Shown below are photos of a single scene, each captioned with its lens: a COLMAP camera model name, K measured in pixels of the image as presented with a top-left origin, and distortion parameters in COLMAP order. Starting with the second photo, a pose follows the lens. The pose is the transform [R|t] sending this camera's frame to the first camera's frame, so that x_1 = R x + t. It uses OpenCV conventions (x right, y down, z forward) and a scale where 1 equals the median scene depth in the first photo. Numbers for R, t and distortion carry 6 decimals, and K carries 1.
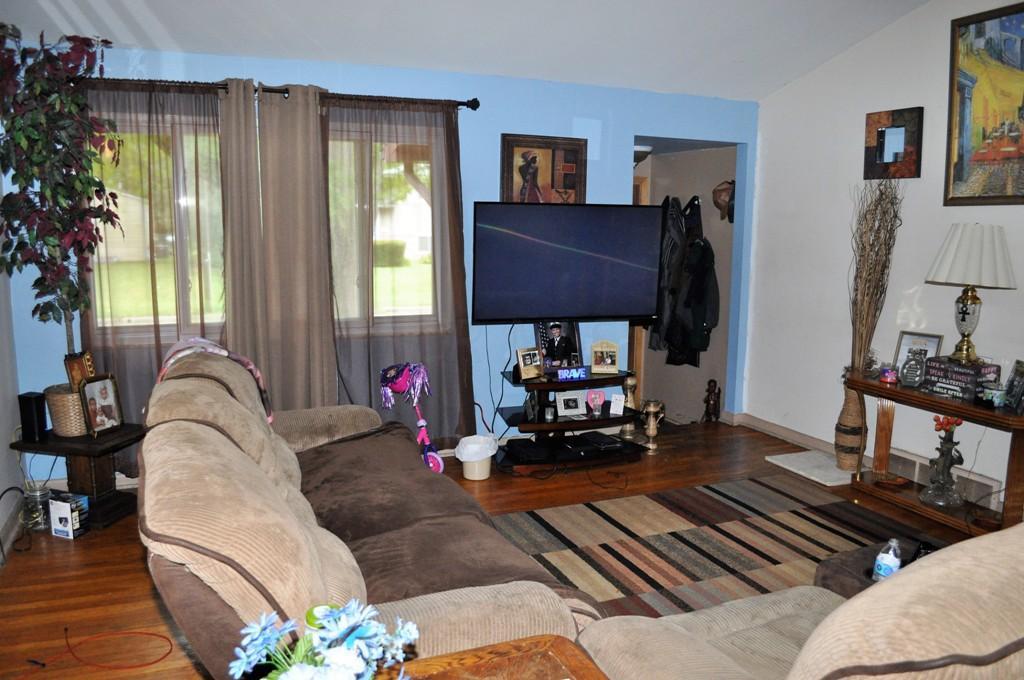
lens RADIAL K [[809.2, 0, 532.3], [0, 809.2, 345.8], [0, 0, 1]] dist [-0.080775, 0.011211]
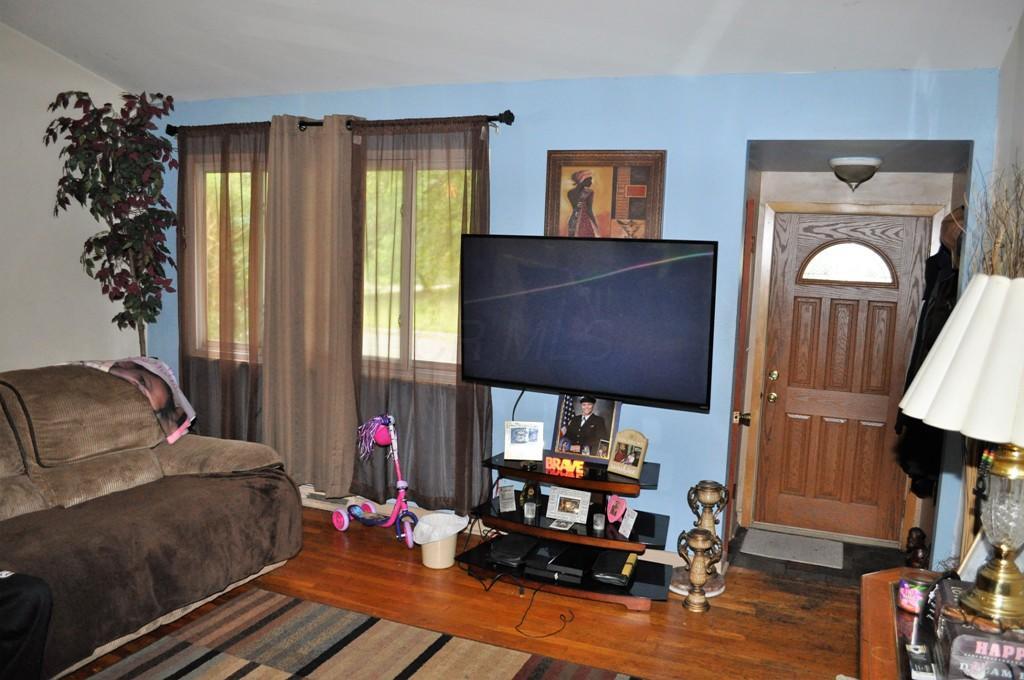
lens RADIAL K [[809.2, 0, 532.3], [0, 809.2, 345.8], [0, 0, 1]] dist [-0.080775, 0.011211]
pose [[0.698984, 0.093556, -0.708991, 0.529560], [-0.138122, 0.990400, -0.005483, -0.064187], [0.701672, 0.101760, 0.705196, 0.437916]]
